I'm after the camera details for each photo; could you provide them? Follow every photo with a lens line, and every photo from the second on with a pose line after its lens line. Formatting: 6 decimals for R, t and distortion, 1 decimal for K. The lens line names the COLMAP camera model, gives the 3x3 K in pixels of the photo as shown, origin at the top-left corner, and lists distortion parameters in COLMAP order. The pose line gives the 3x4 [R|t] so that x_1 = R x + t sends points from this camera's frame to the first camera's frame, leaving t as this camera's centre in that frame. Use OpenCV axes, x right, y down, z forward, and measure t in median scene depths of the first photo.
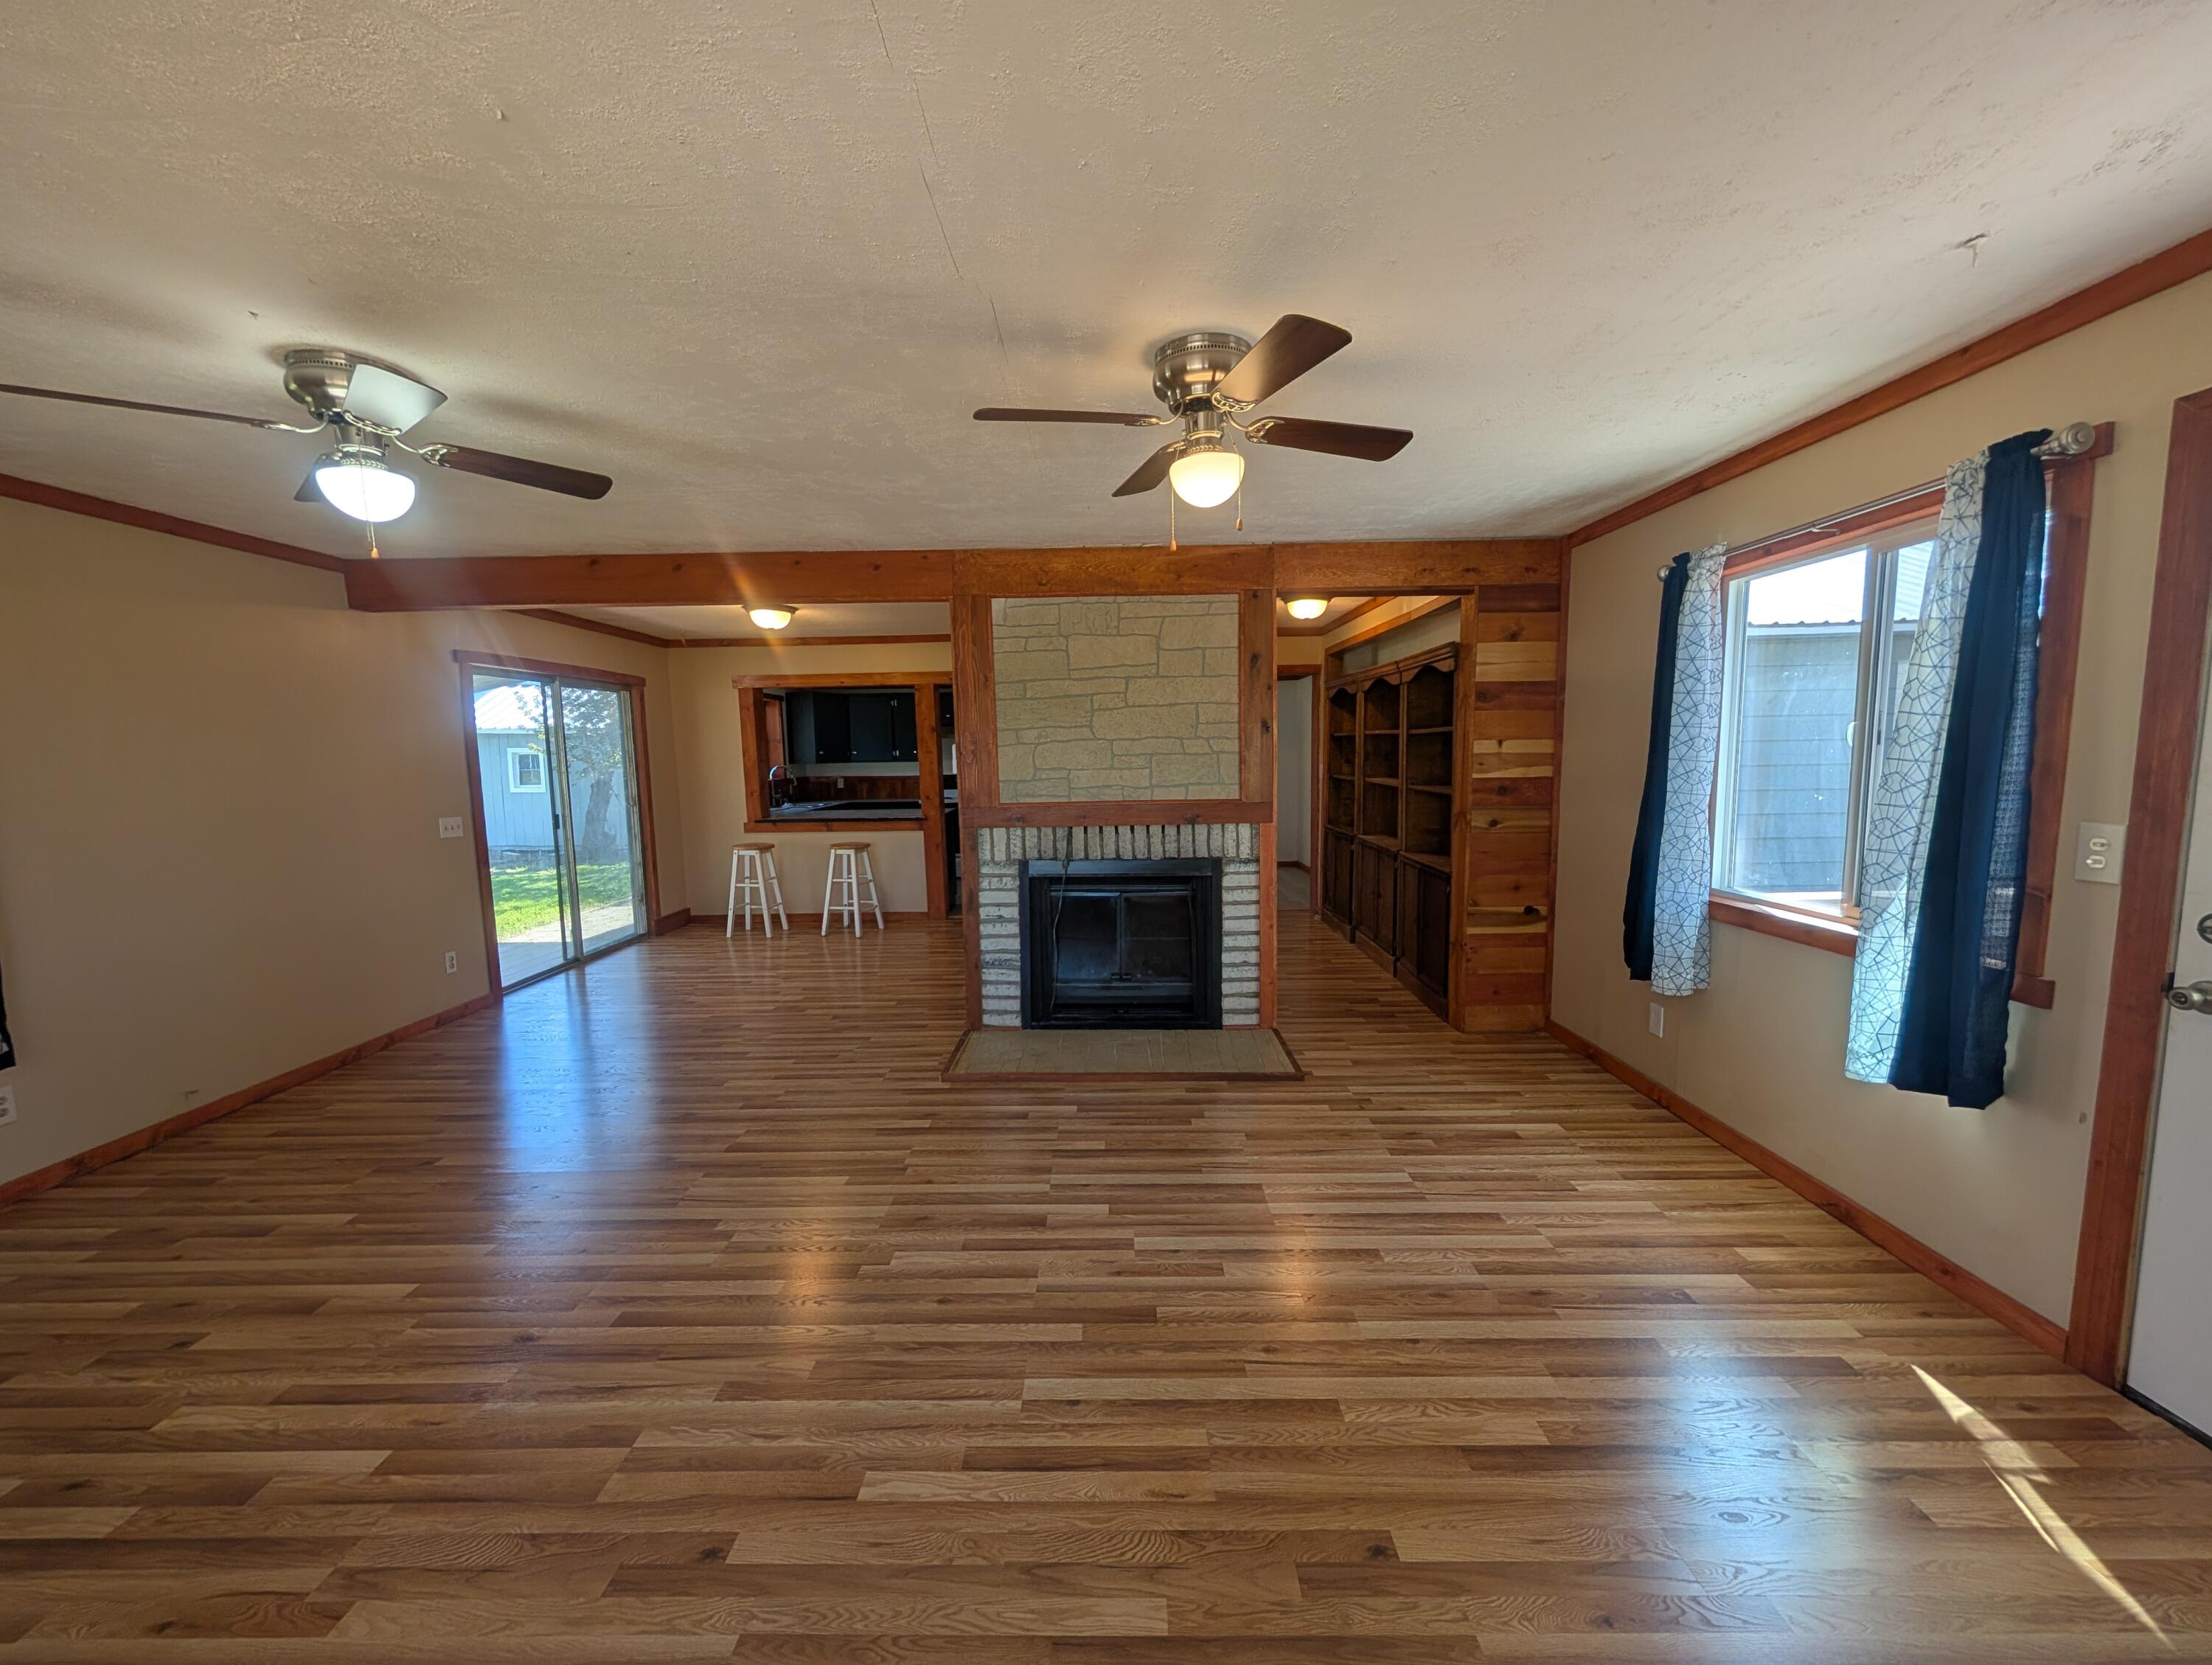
lens RADIAL K [[858.7, 0, 1103.9], [0, 858.7, 845.1], [0, 0, 1]] dist [-0.000194, 0.000290]
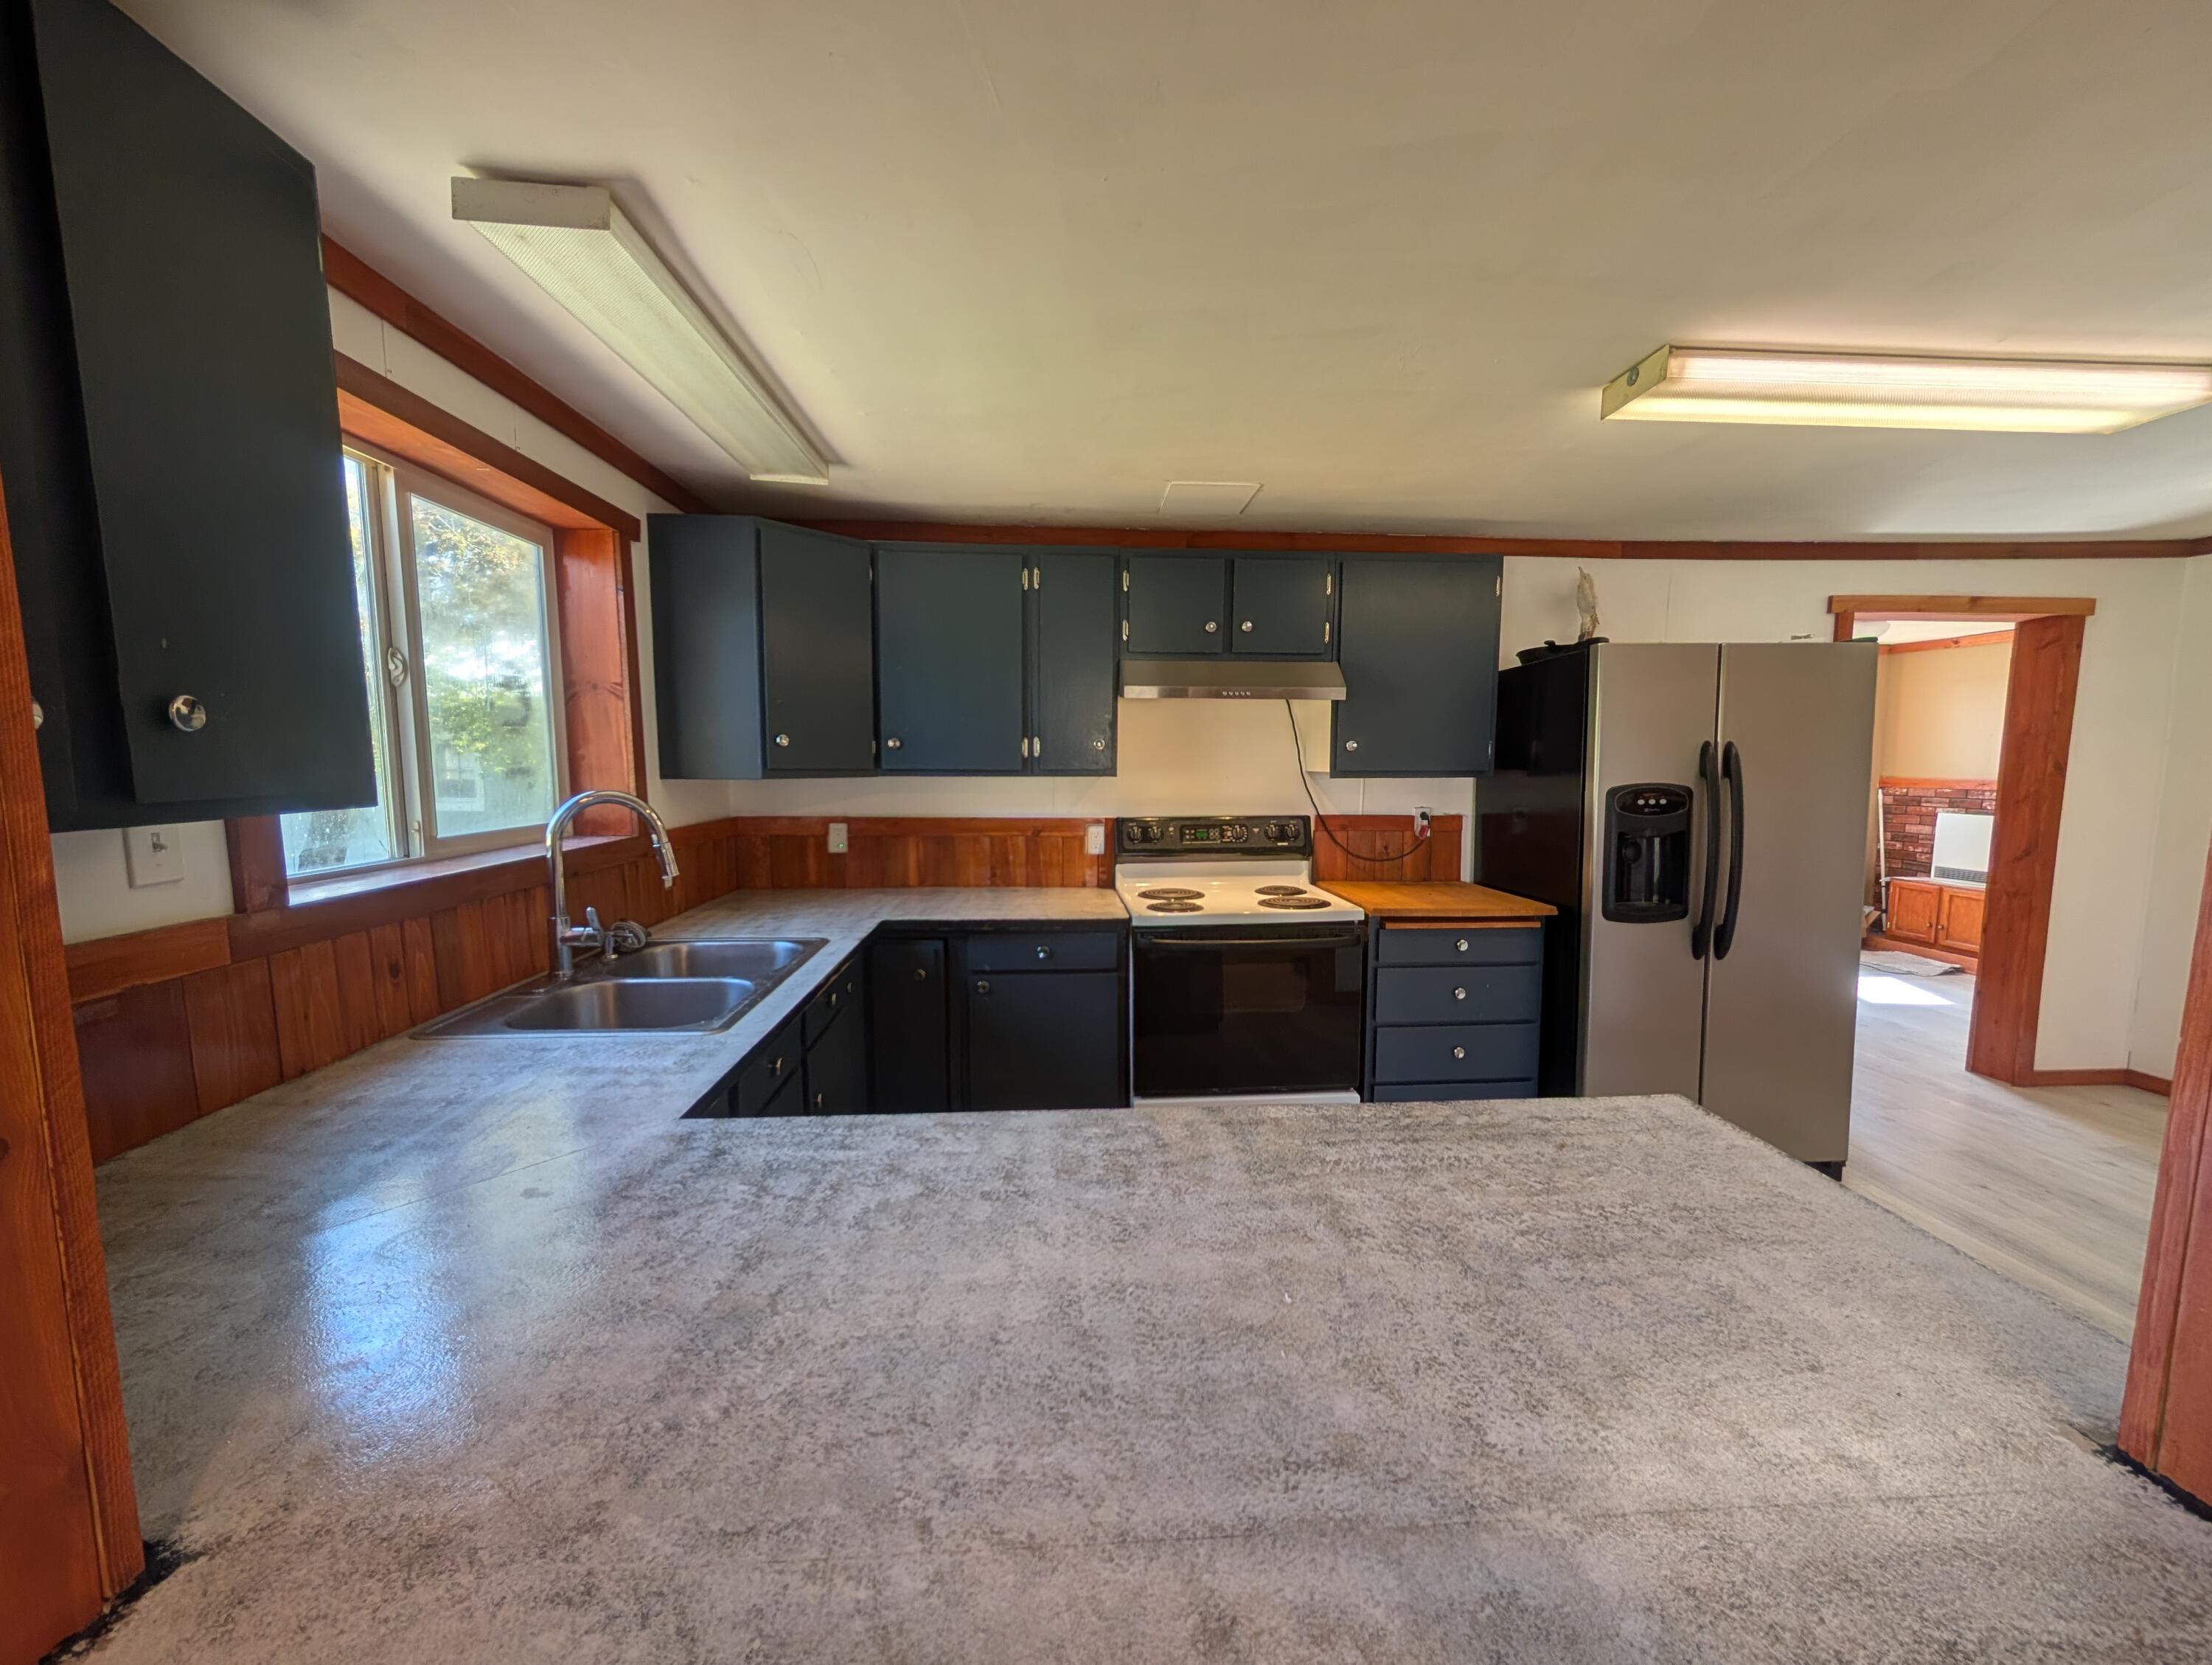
lens RADIAL K [[858.7, 0, 1110.8], [0, 858.7, 841.0], [0, 0, 1]] dist [-0.000194, 0.000290]
pose [[0.996639, 0.010267, 0.081279, -0.578638], [-0.009372, 0.999891, -0.011378, -0.170927], [-0.081387, 0.010578, 0.996626, 1.685475]]
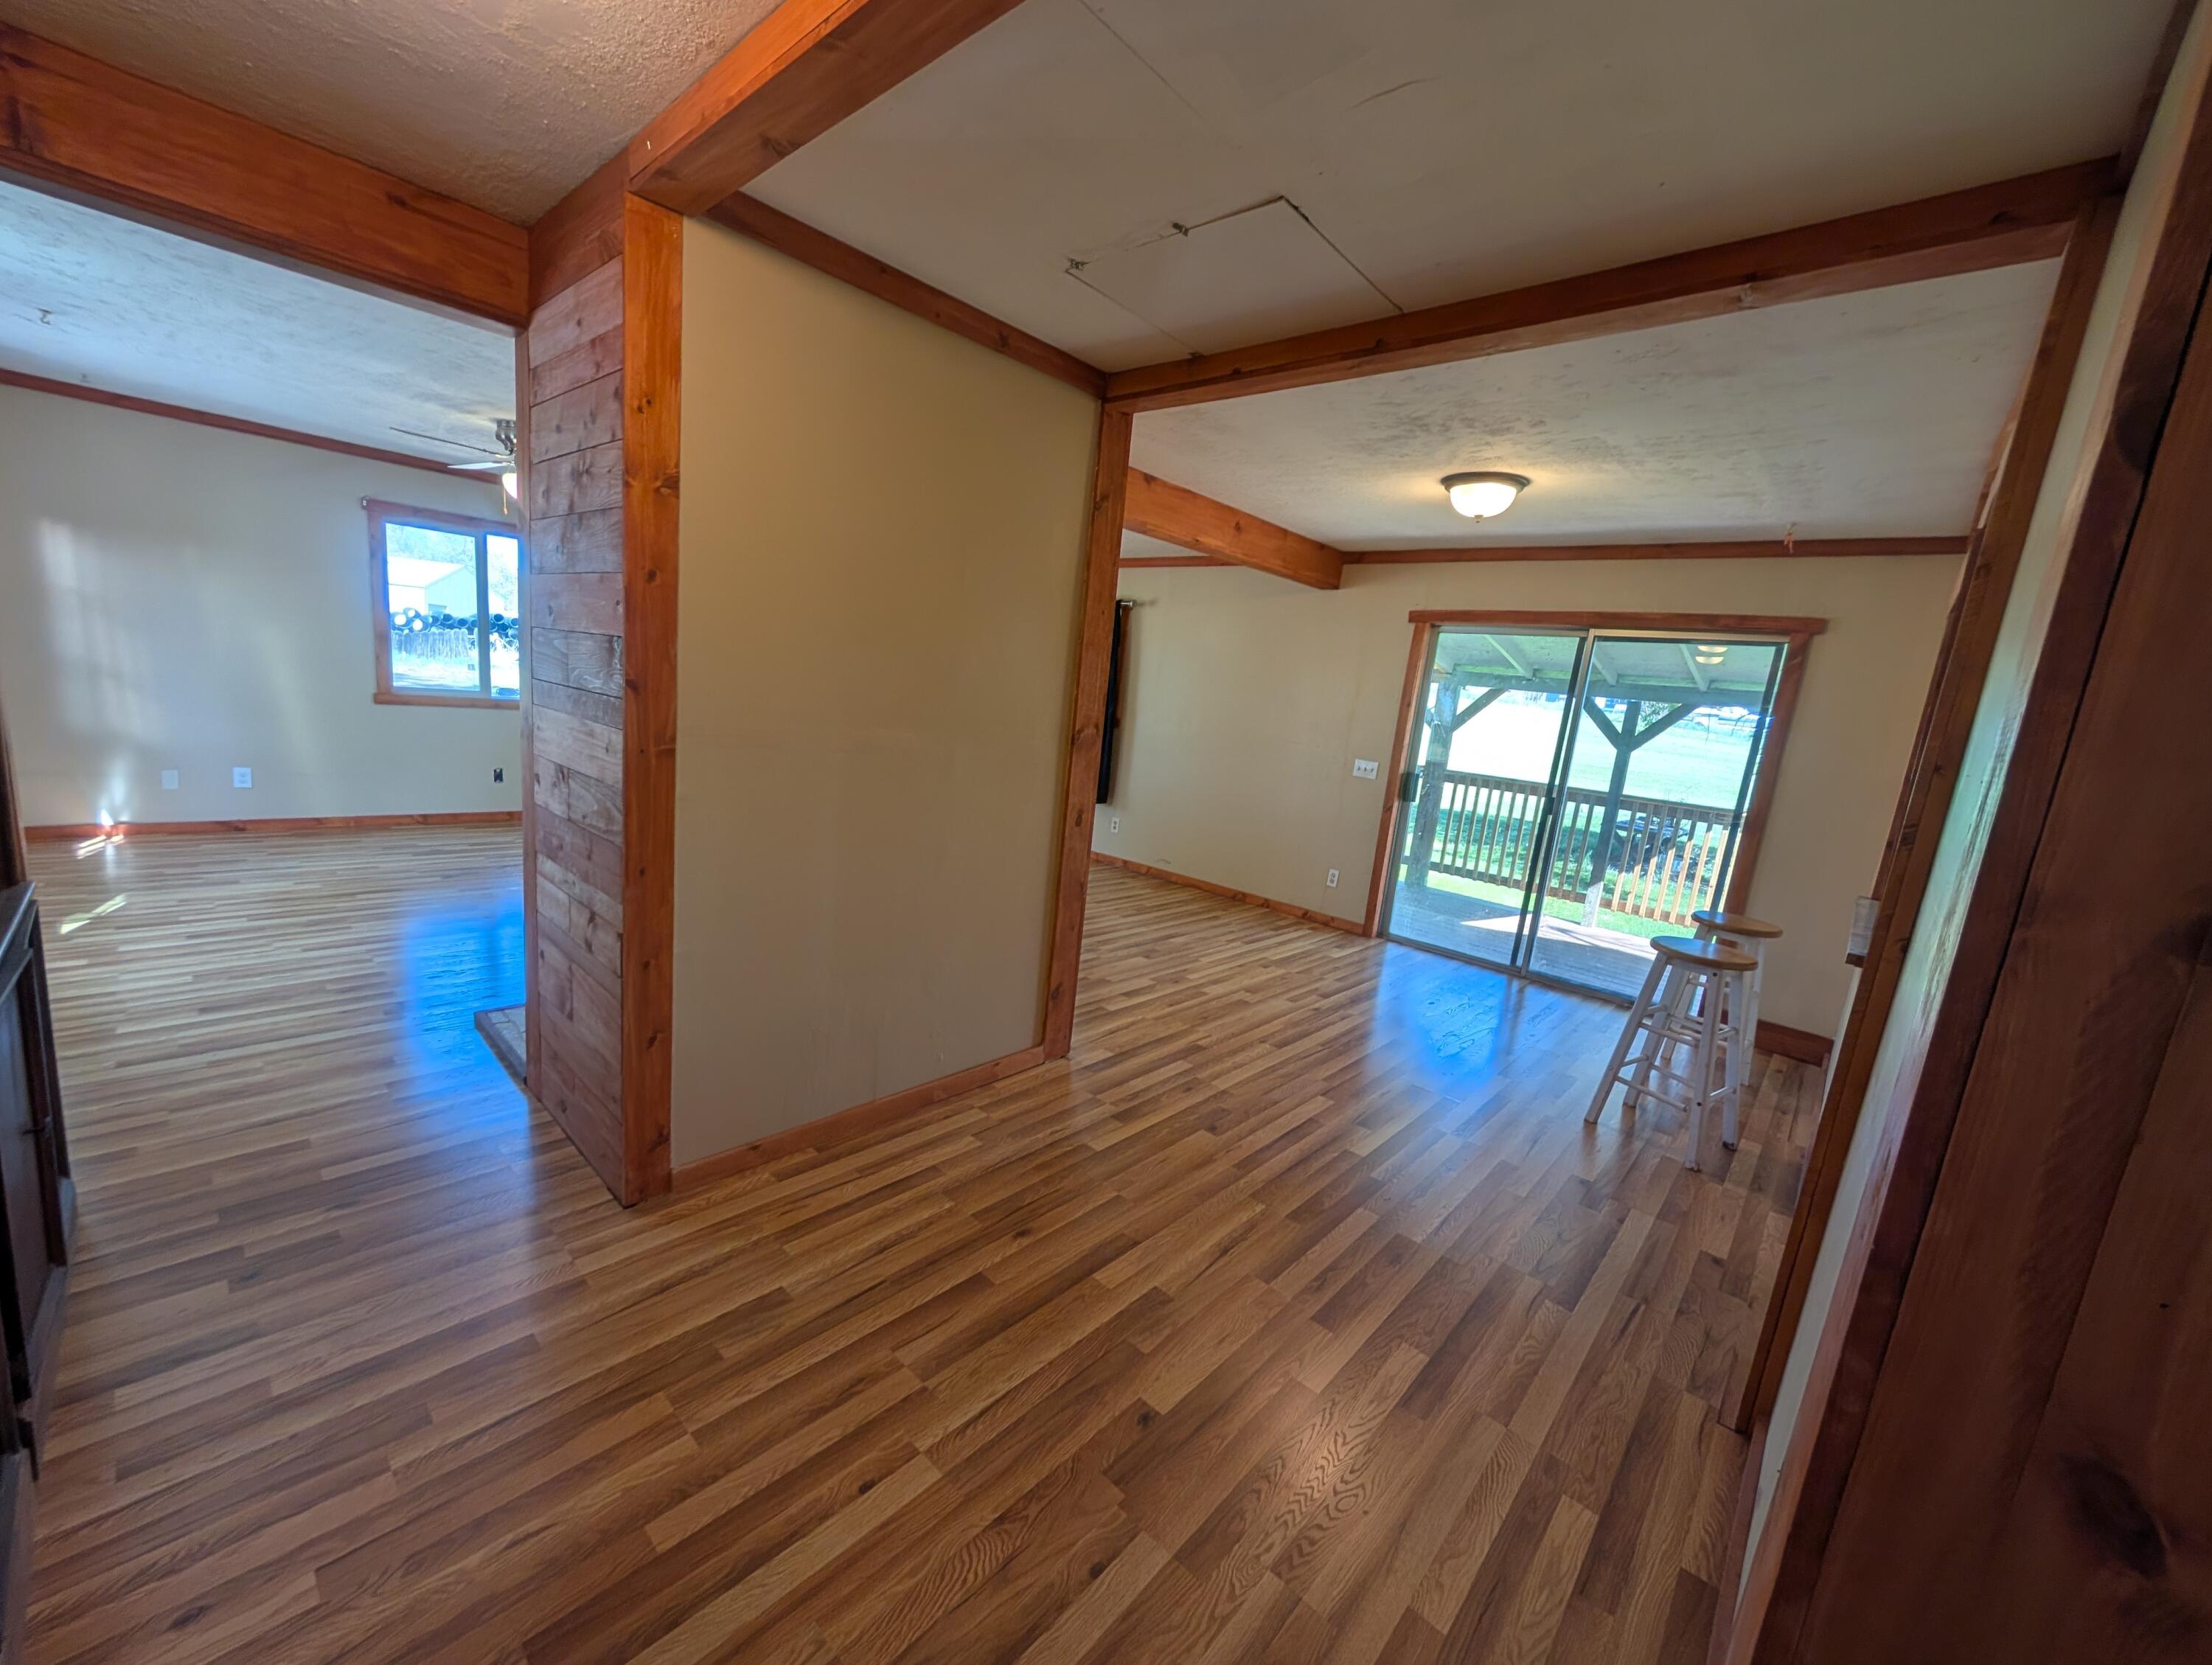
lens RADIAL K [[858.7, 0, 1101.9], [0, 858.7, 845.4], [0, 0, 1]] dist [-0.000194, 0.000290]
pose [[-0.664631, 0.085136, -0.742305, 0.393803], [-0.172214, 0.949283, 0.263068, -0.193978], [0.727054, 0.302678, -0.616261, 1.733568]]
